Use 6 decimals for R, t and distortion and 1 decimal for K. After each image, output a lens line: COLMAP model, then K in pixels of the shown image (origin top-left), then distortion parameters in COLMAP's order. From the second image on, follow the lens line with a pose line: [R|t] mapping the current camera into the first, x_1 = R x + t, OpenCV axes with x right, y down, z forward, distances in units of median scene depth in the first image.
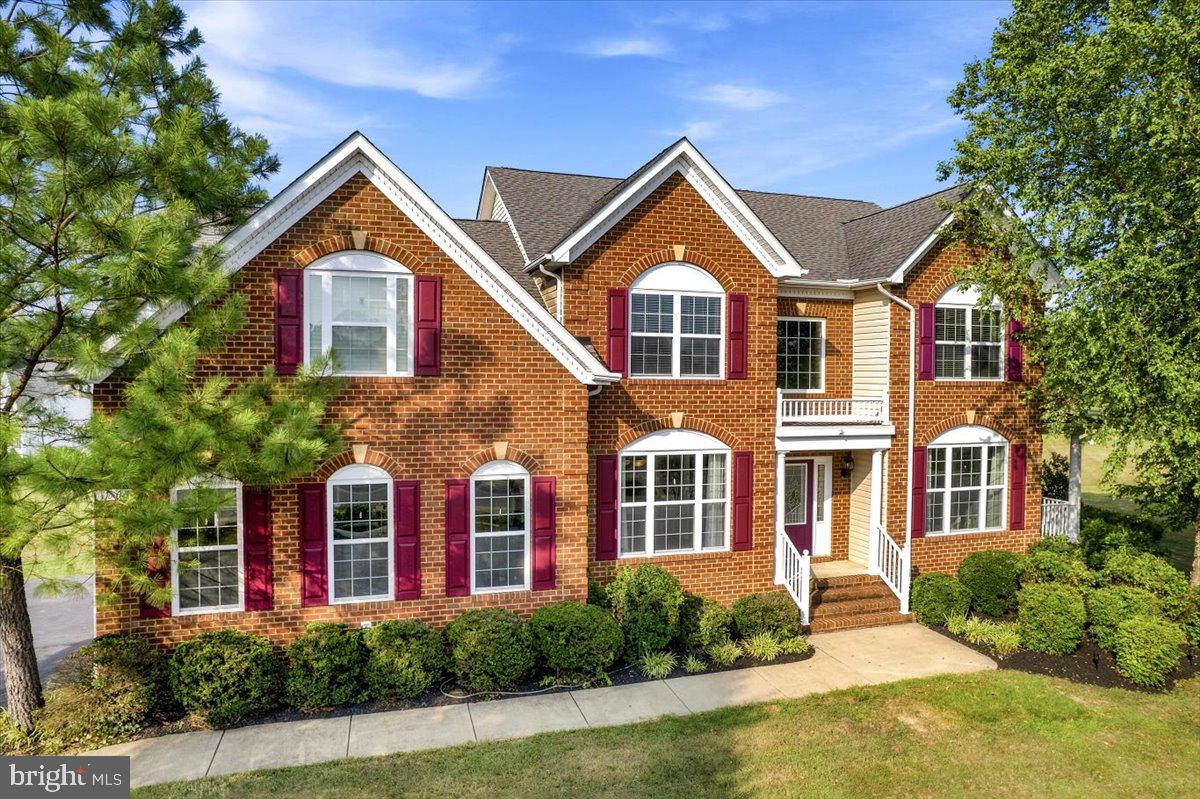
lens RADIAL K [[769.1, 0, 604.5], [0, 769.1, 399.3], [0, 0, 1]] dist [-0.076870, 0.064165]
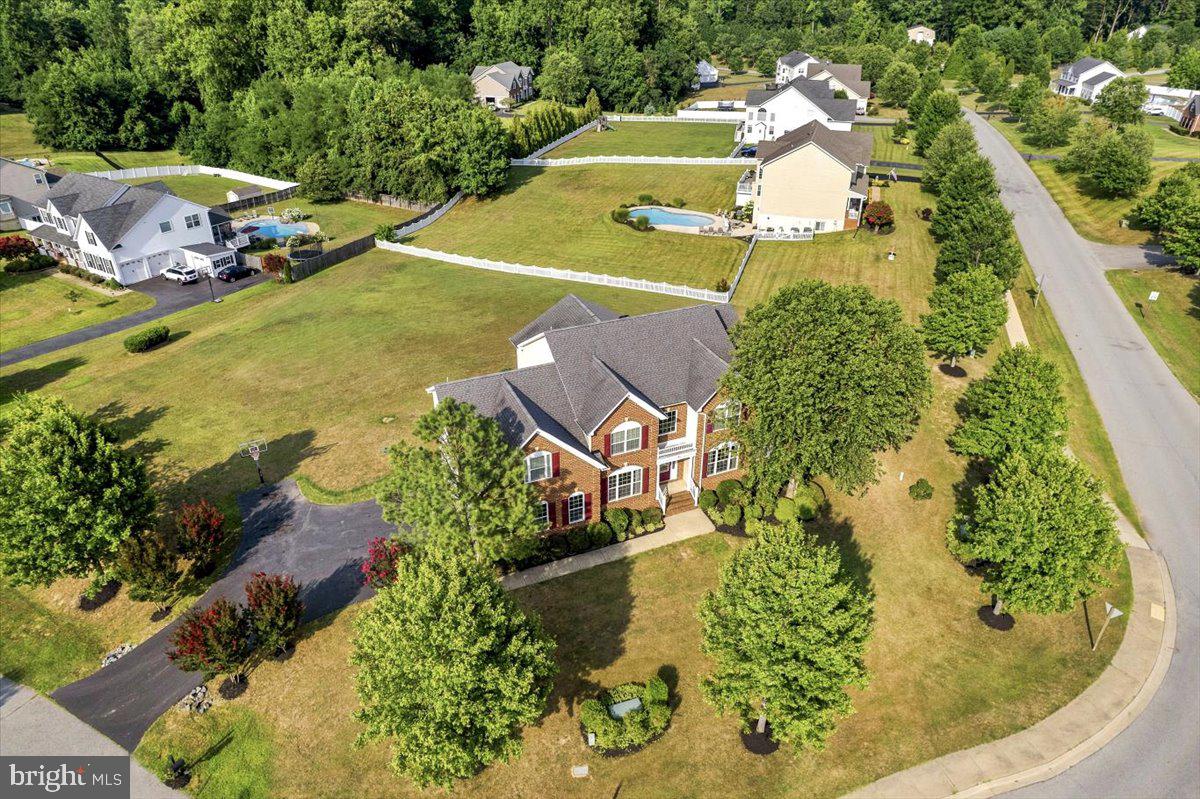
lens RADIAL K [[769.1, 0, 608.3], [0, 769.1, 399.8], [0, 0, 1]] dist [-0.076870, 0.064165]
pose [[0.994466, -0.053127, 0.090636, -0.248119], [0.003690, 0.879847, 0.475243, -1.700032], [-0.104994, -0.472278, 0.875174, -1.633767]]
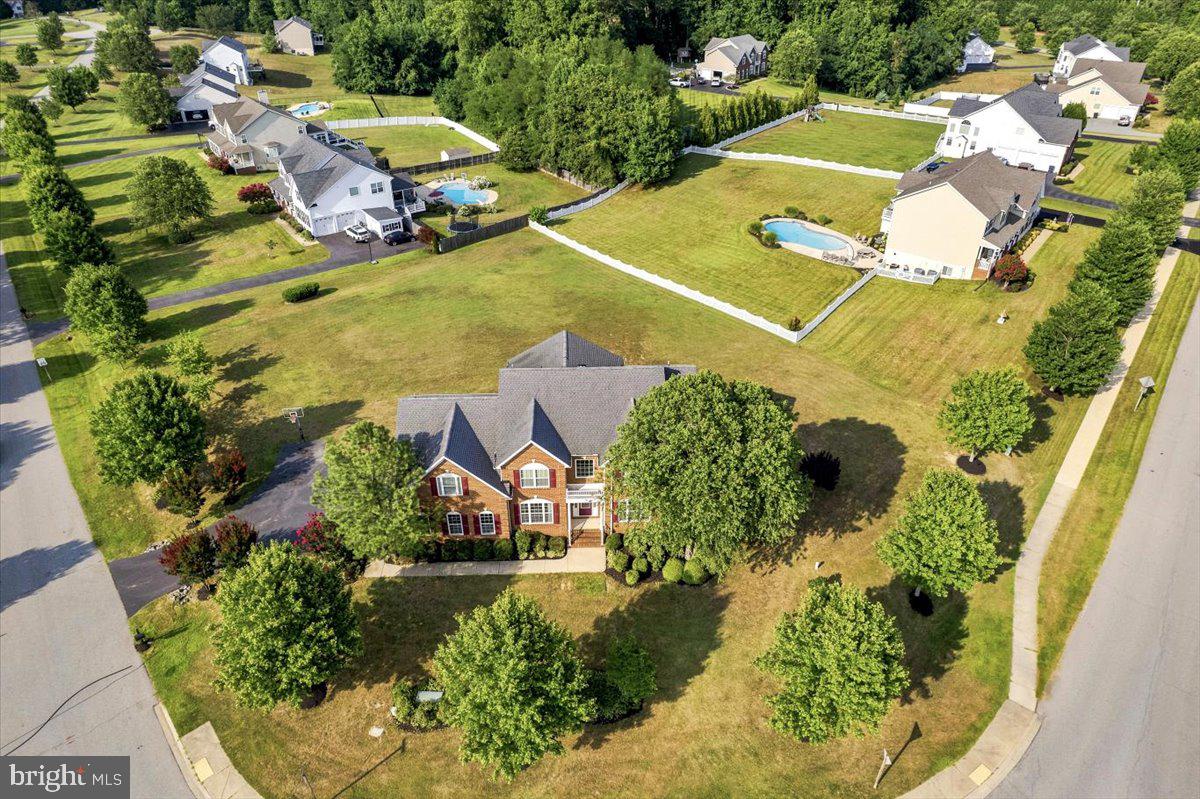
lens RADIAL K [[769.1, 0, 609.1], [0, 769.1, 401.5], [0, 0, 1]] dist [-0.076870, 0.064165]
pose [[0.965332, 0.143353, -0.218136, 1.157539], [-0.004685, 0.845074, 0.534629, -2.299276], [0.260981, -0.515073, 0.816449, -1.658105]]
